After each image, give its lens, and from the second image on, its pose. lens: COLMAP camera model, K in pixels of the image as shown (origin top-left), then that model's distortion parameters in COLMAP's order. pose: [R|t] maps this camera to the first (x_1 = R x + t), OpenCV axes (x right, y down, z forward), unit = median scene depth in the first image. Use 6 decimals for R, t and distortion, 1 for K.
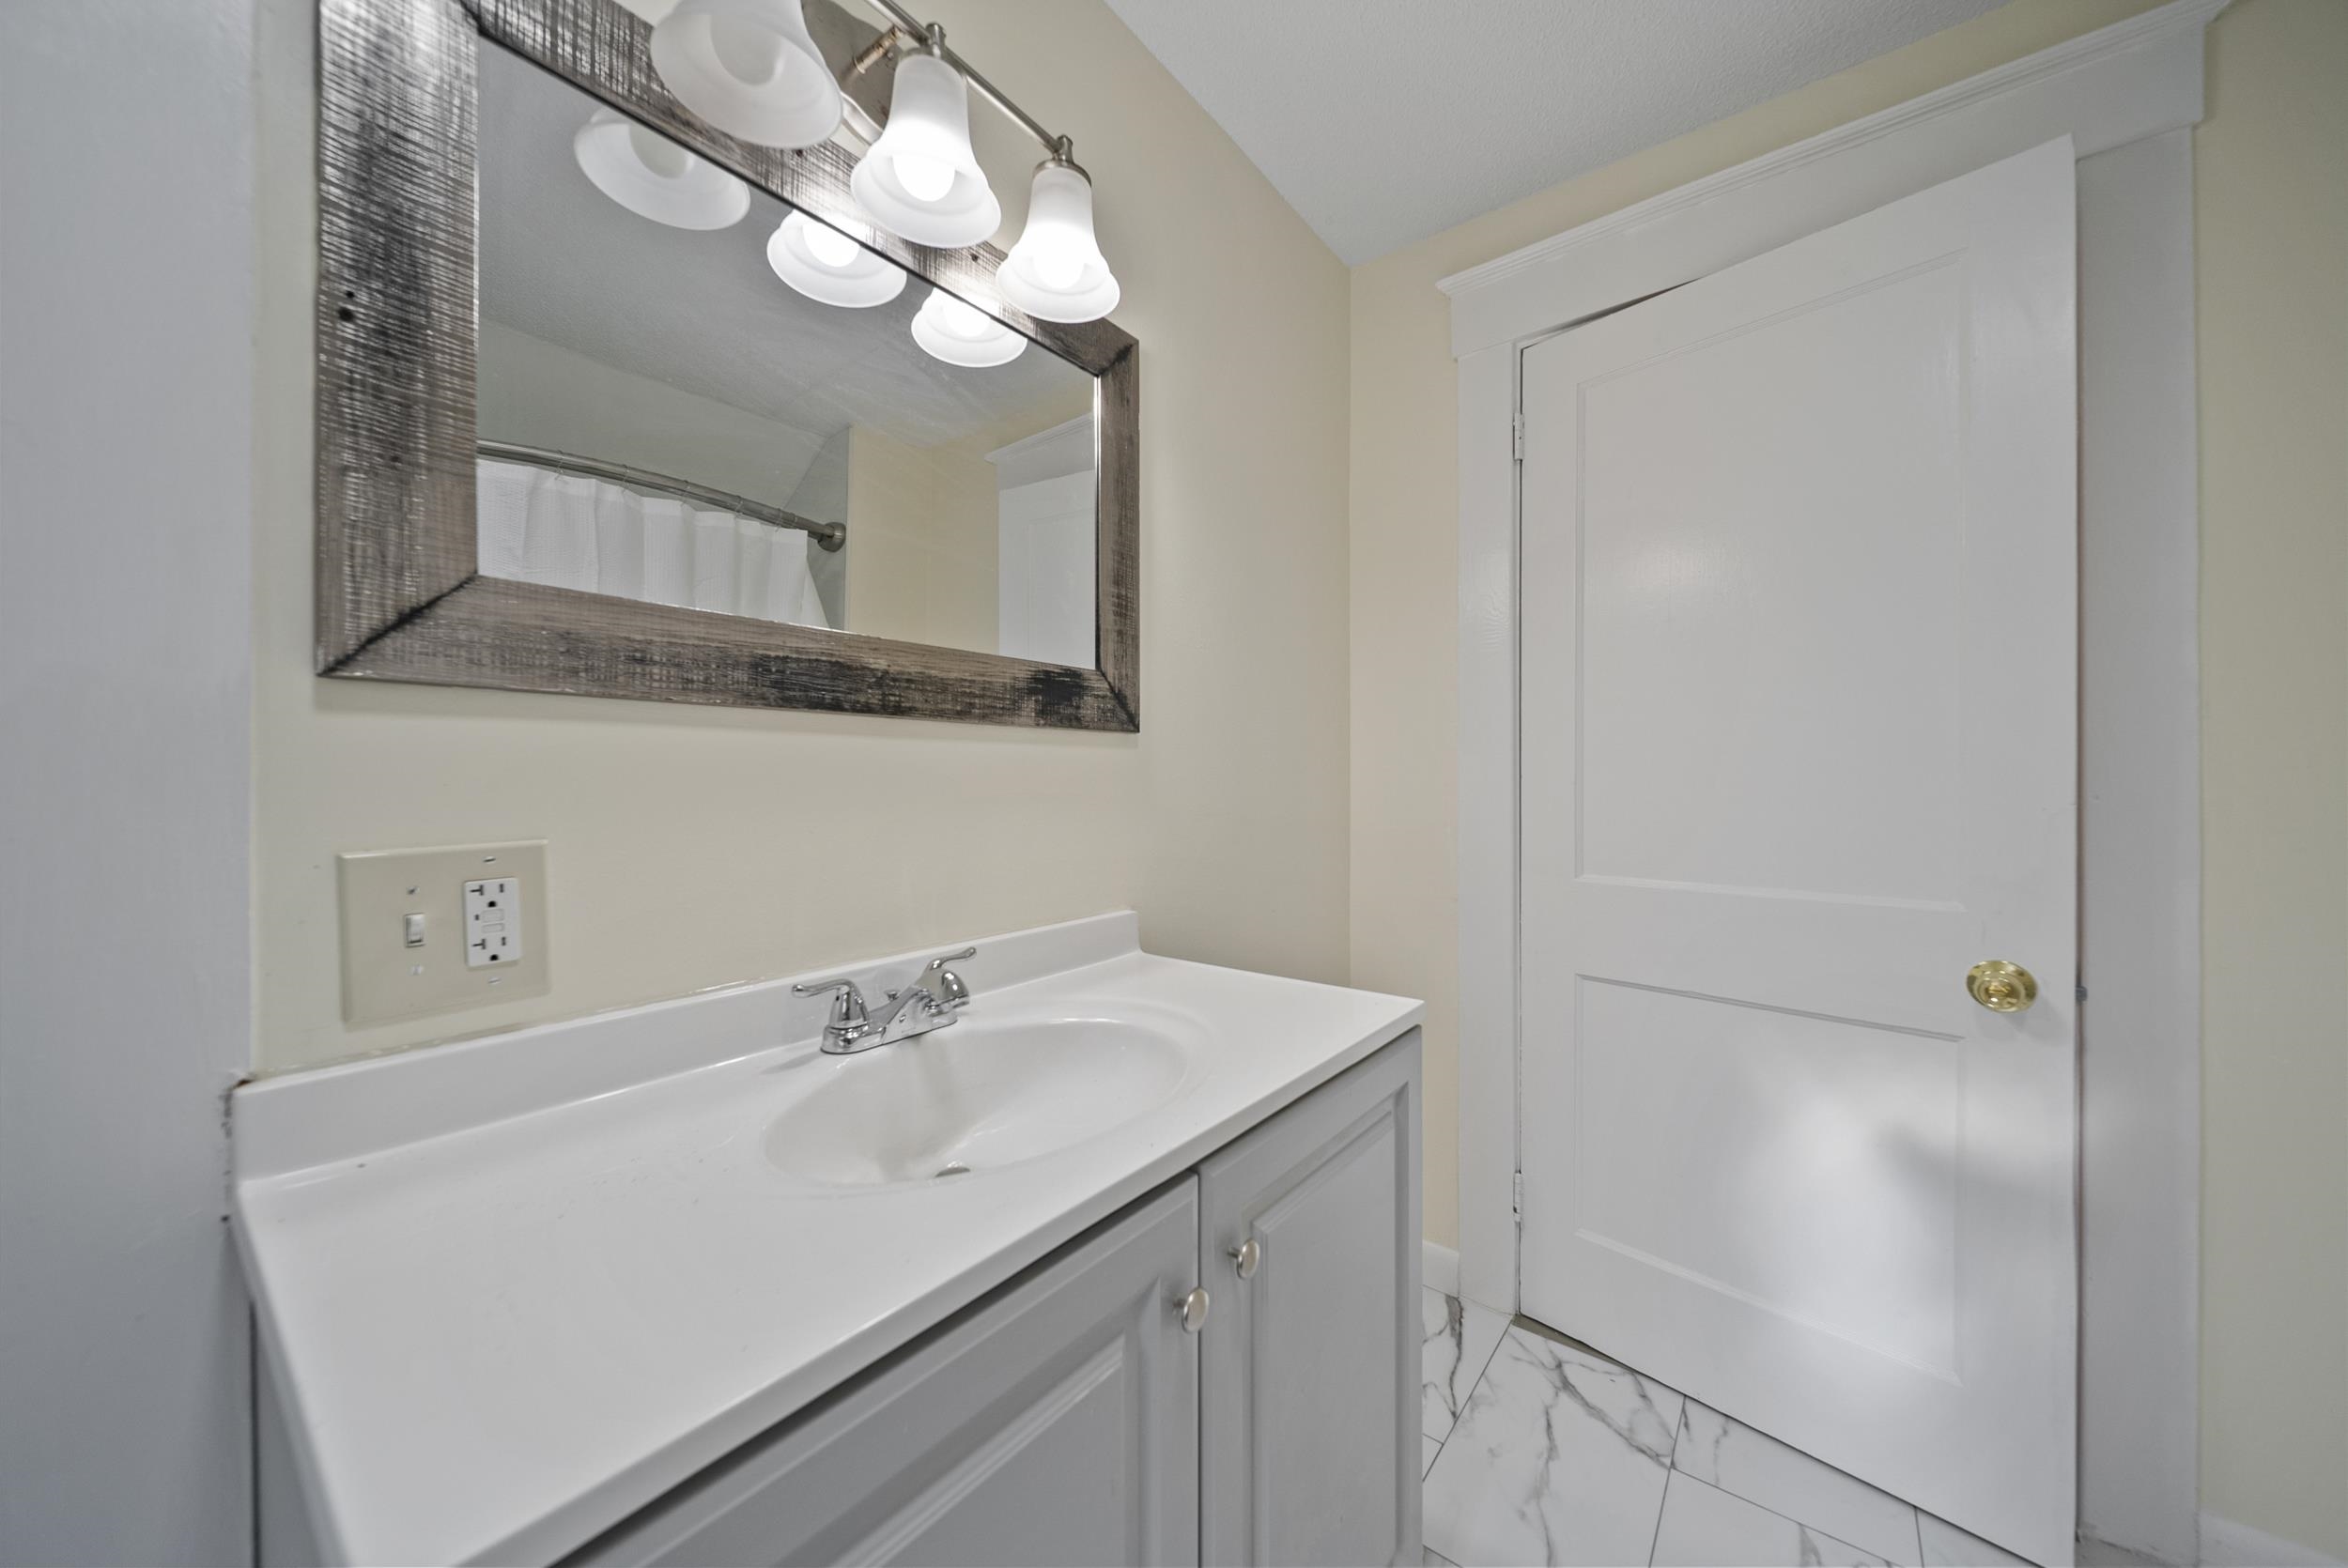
lens RADIAL K [[831.7, 0, 1167.3], [0, 831.7, 781.9], [0, 0, 1]] dist [-0.001688, -0.000643]
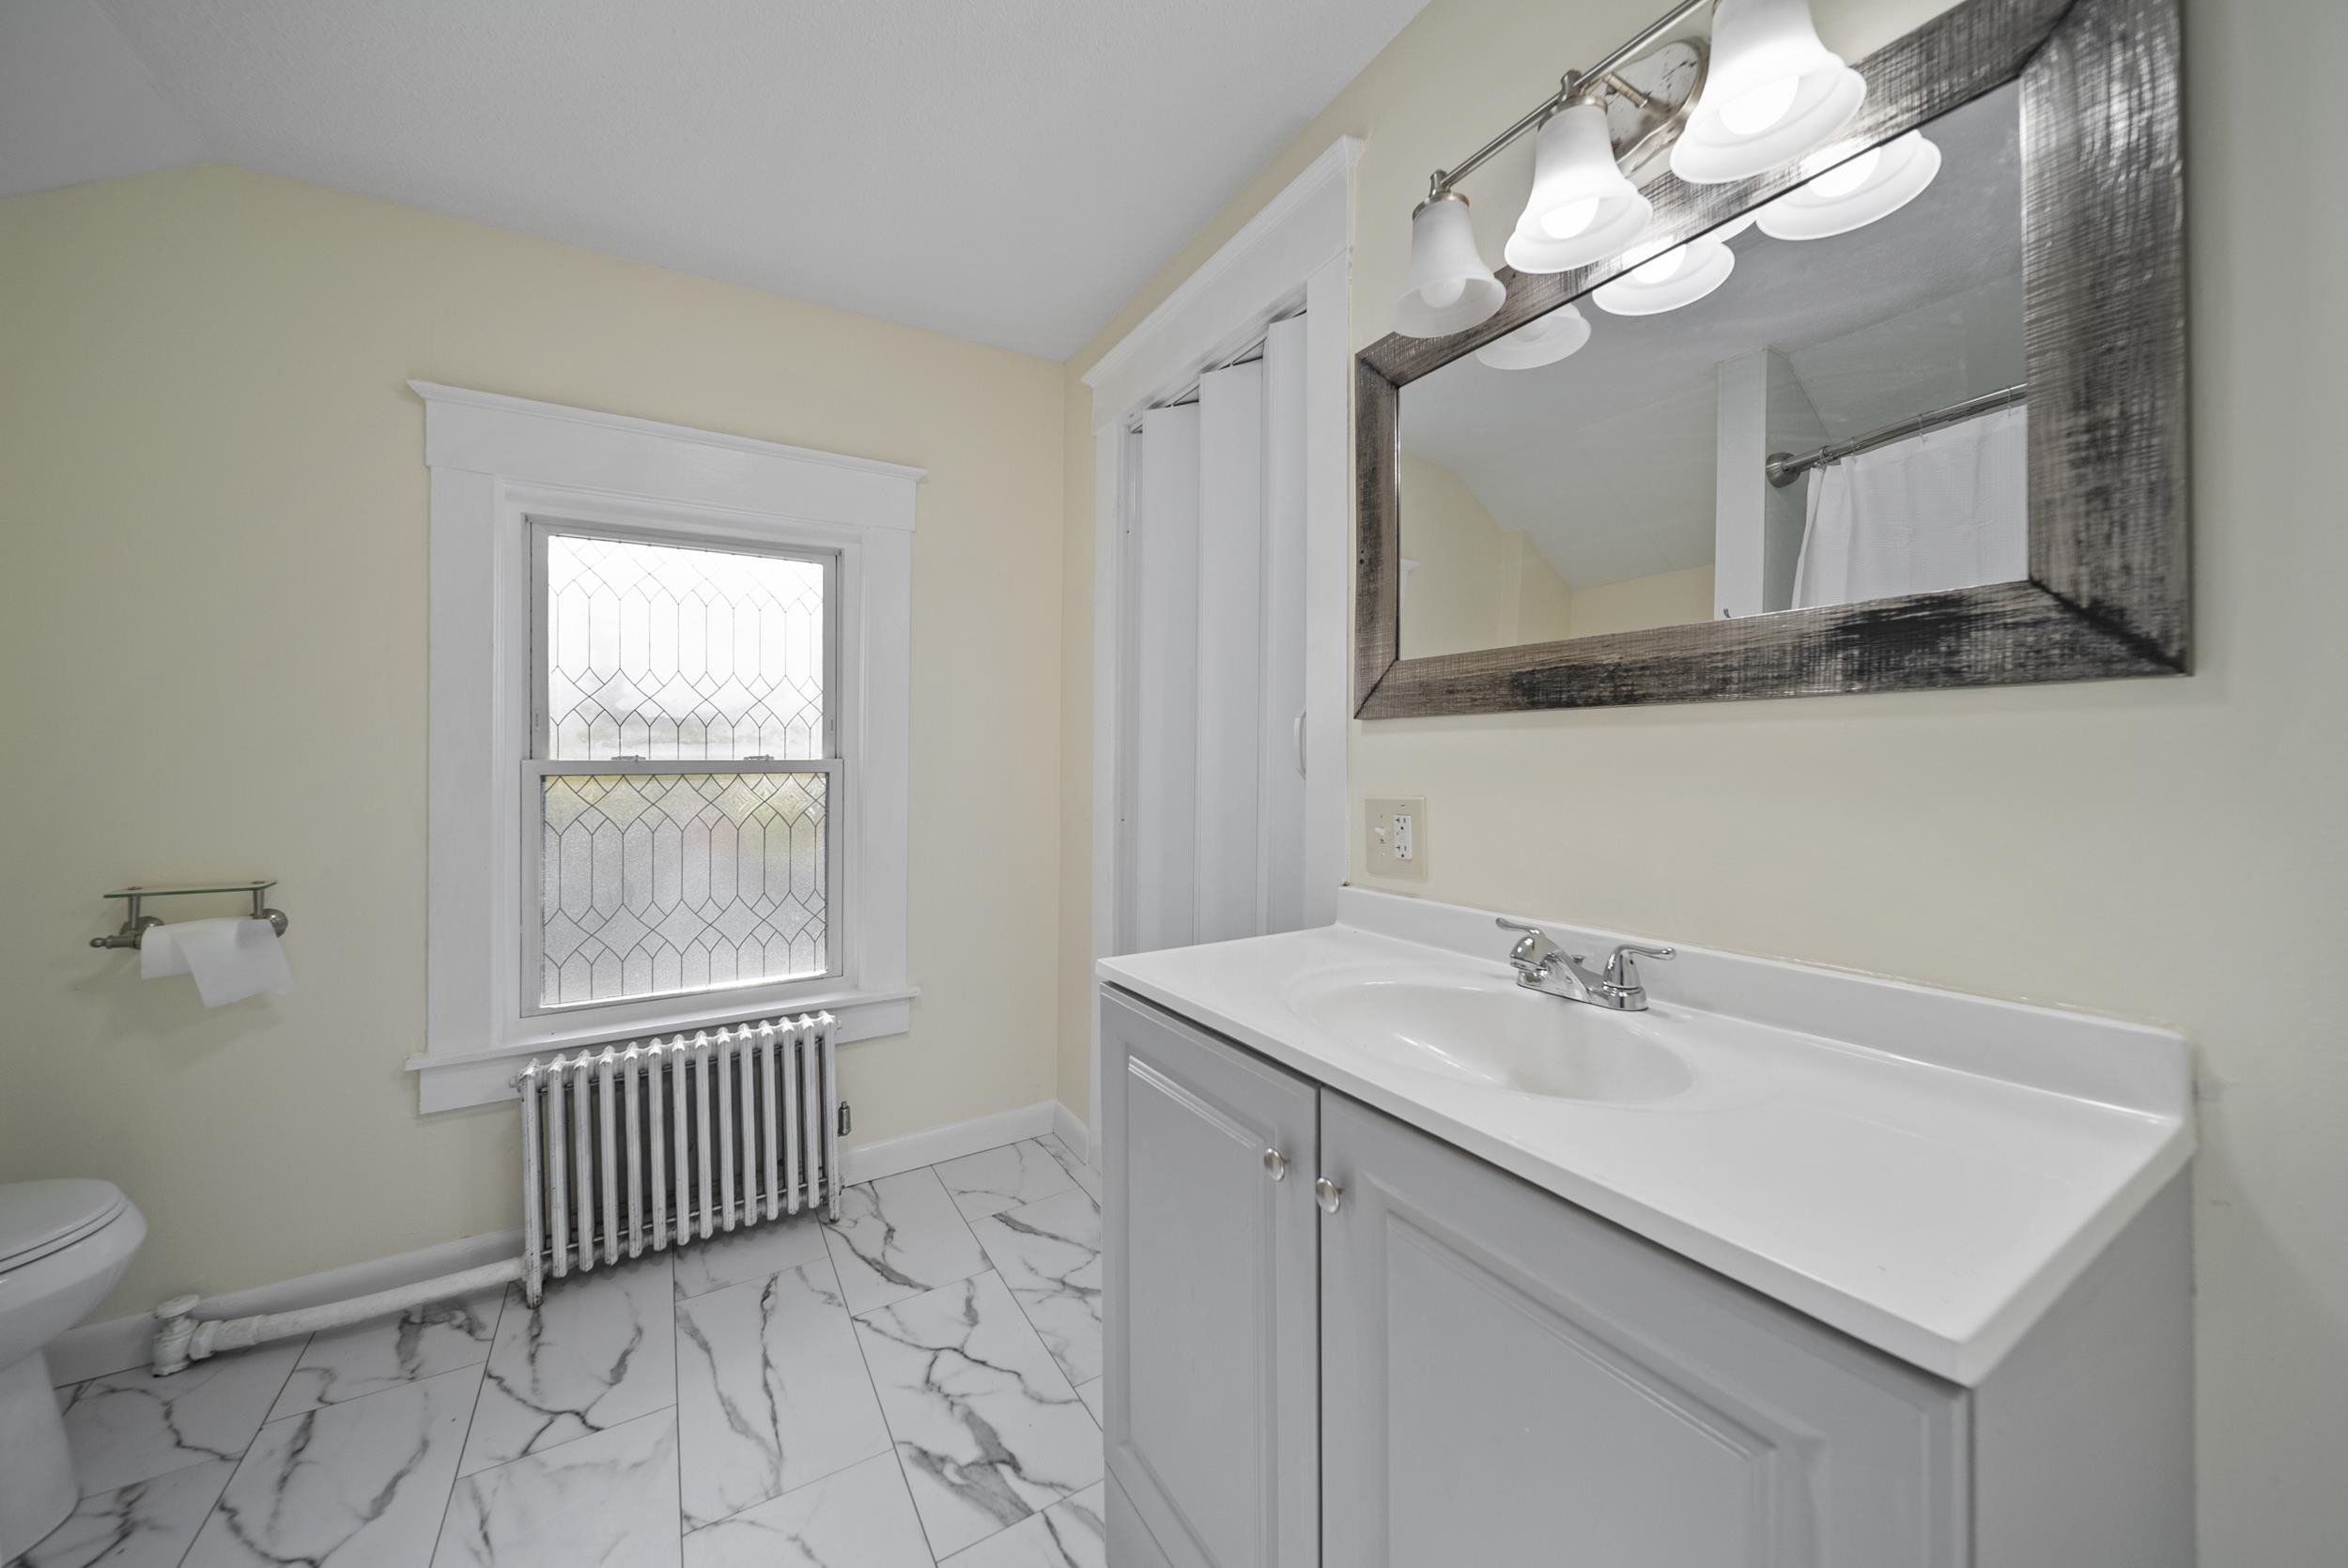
lens RADIAL K [[809.9, 0, 1150.5], [0, 809.9, 745.0], [0, 0, 1]] dist [0.000334, -0.000070]
pose [[-0.361420, -0.014511, -0.932290, 0.820690], [-0.000073, 0.999879, -0.015534, -0.012640], [0.932403, -0.005546, -0.361377, 0.792828]]
